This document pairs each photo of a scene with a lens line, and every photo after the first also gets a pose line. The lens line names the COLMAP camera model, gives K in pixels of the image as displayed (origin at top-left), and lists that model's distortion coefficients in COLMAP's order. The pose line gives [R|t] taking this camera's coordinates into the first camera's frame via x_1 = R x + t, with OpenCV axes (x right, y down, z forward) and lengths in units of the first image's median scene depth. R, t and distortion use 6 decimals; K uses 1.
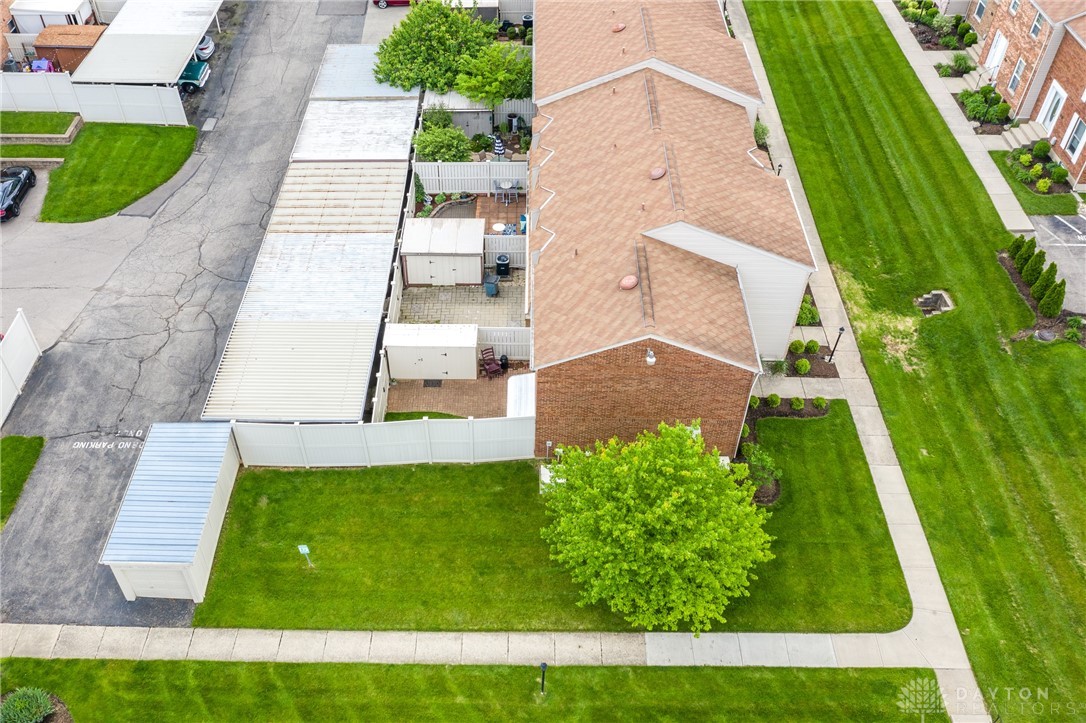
lens RADIAL K [[943.4, 0, 489.7], [0, 943.4, 359.0], [0, 0, 1]] dist [-0.007721, 0.004098]
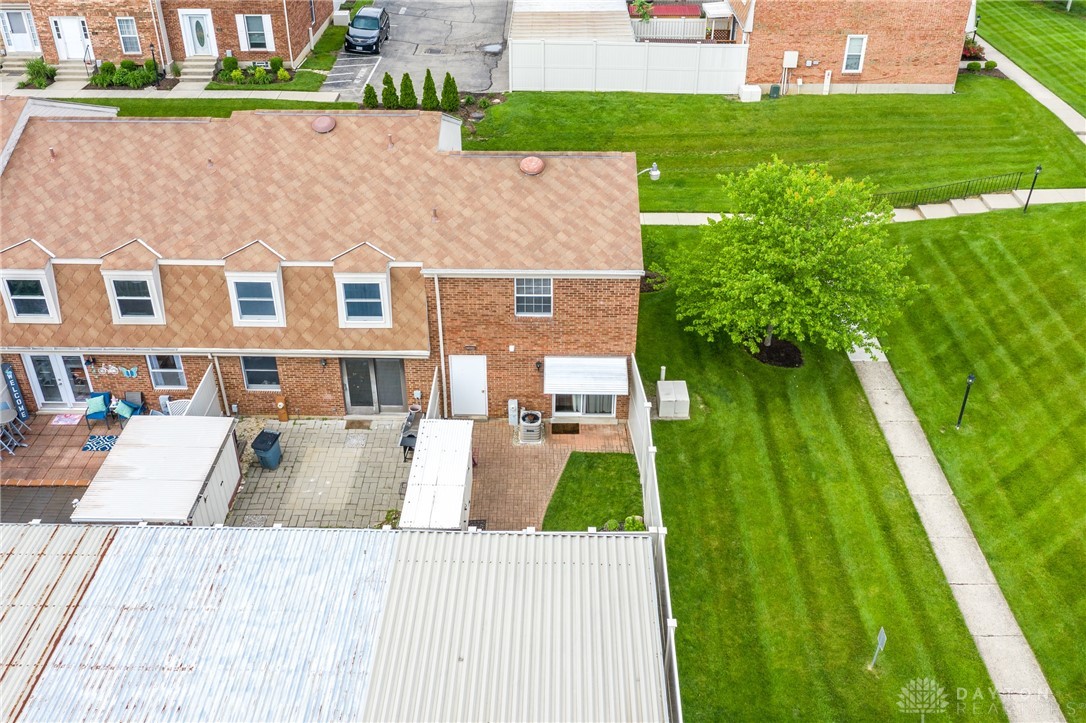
lens RADIAL K [[980.3, 0, 541.0], [0, 980.3, 308.9], [0, 0, 1]] dist [-0.015871, 0.010962]
pose [[-0.016369, -0.504115, 0.863481, -0.512816], [0.698637, 0.612037, 0.370562, -0.254793], [-0.715289, 0.609326, 0.342175, 0.664325]]
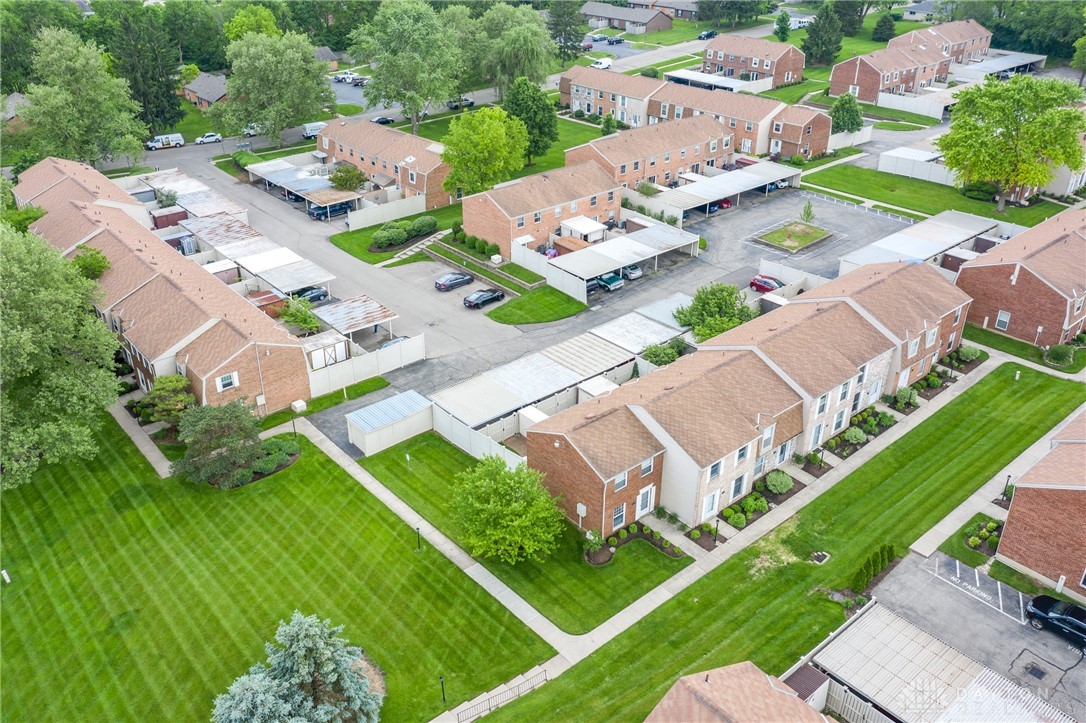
lens RADIAL K [[894.9, 0, 521.6], [0, 894.9, 339.9], [0, 0, 1]] dist [-0.002861, 0.001458]
pose [[0.665938, 0.351641, -0.657932, 0.986405], [-0.522955, 0.849005, -0.075555, -0.003703], [0.532020, 0.394384, 0.749277, -0.391308]]
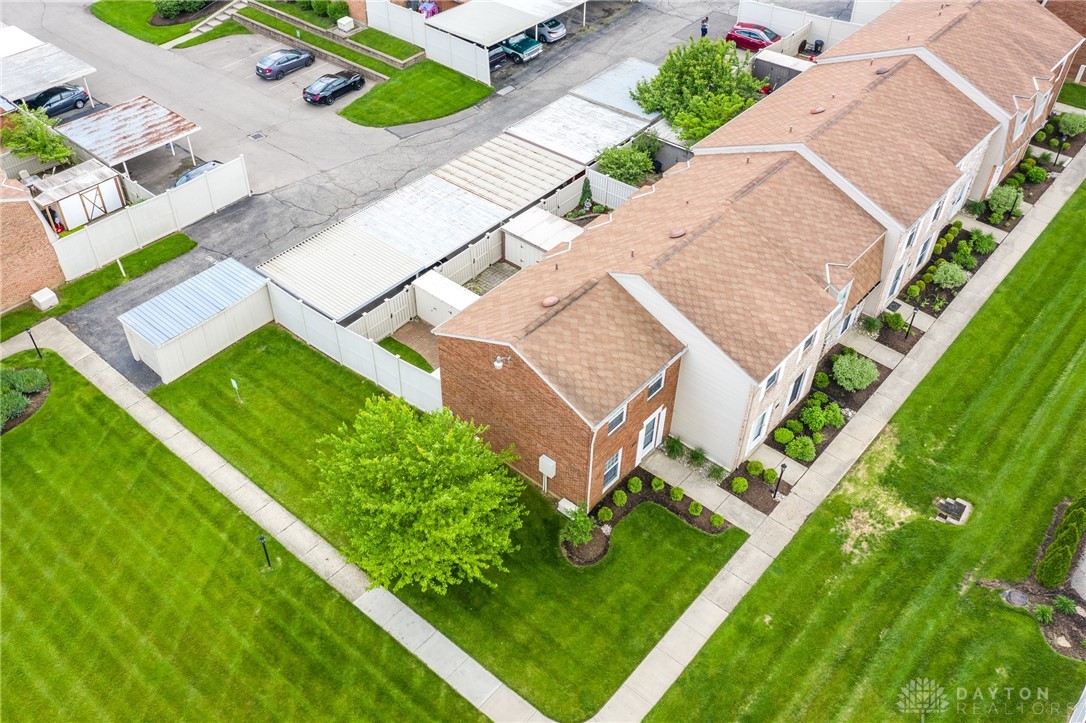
lens RADIAL K [[941.0, 0, 493.5], [0, 941.0, 351.5], [0, 0, 1]] dist [-0.006173, 0.001661]
pose [[0.762079, 0.429869, -0.484199, 0.528904], [-0.447789, 0.890051, 0.085408, -0.078320], [0.467676, 0.151731, 0.870779, 0.058125]]
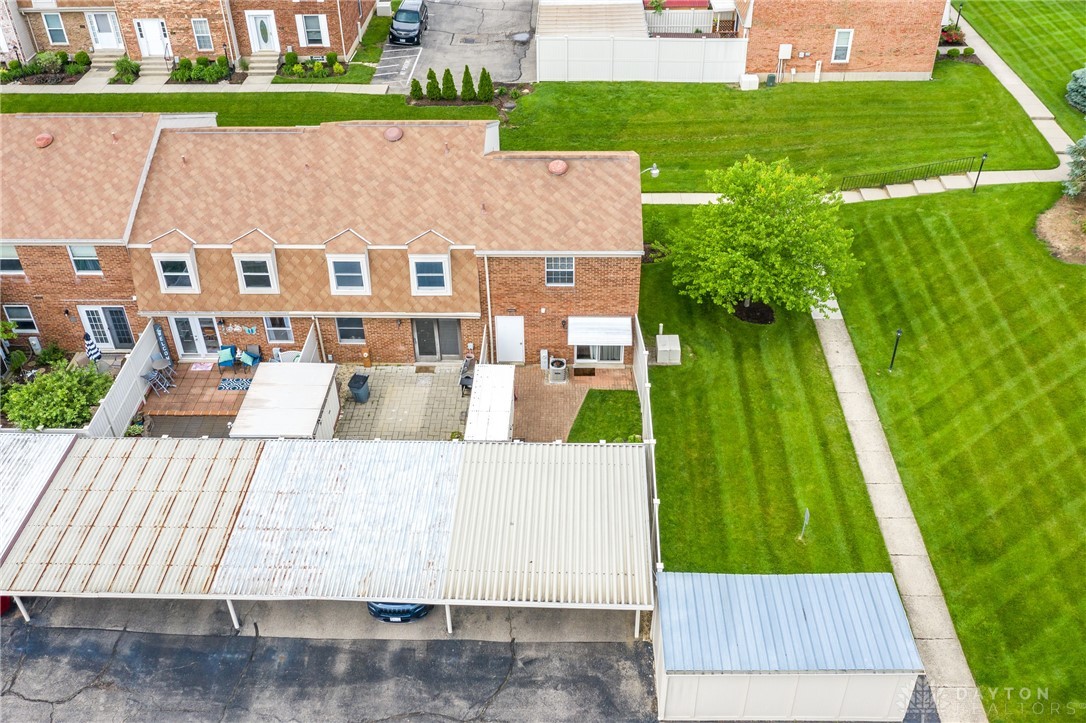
lens RADIAL K [[997.3, 0, 543.0], [0, 997.3, 361.5], [0, 0, 1]] dist [-0.013386, 0.011670]
pose [[0.000059, -0.586914, 0.809649, -0.691755], [0.709996, 0.570184, 0.413275, -0.344456], [-0.704206, 0.574823, 0.416740, 0.581042]]
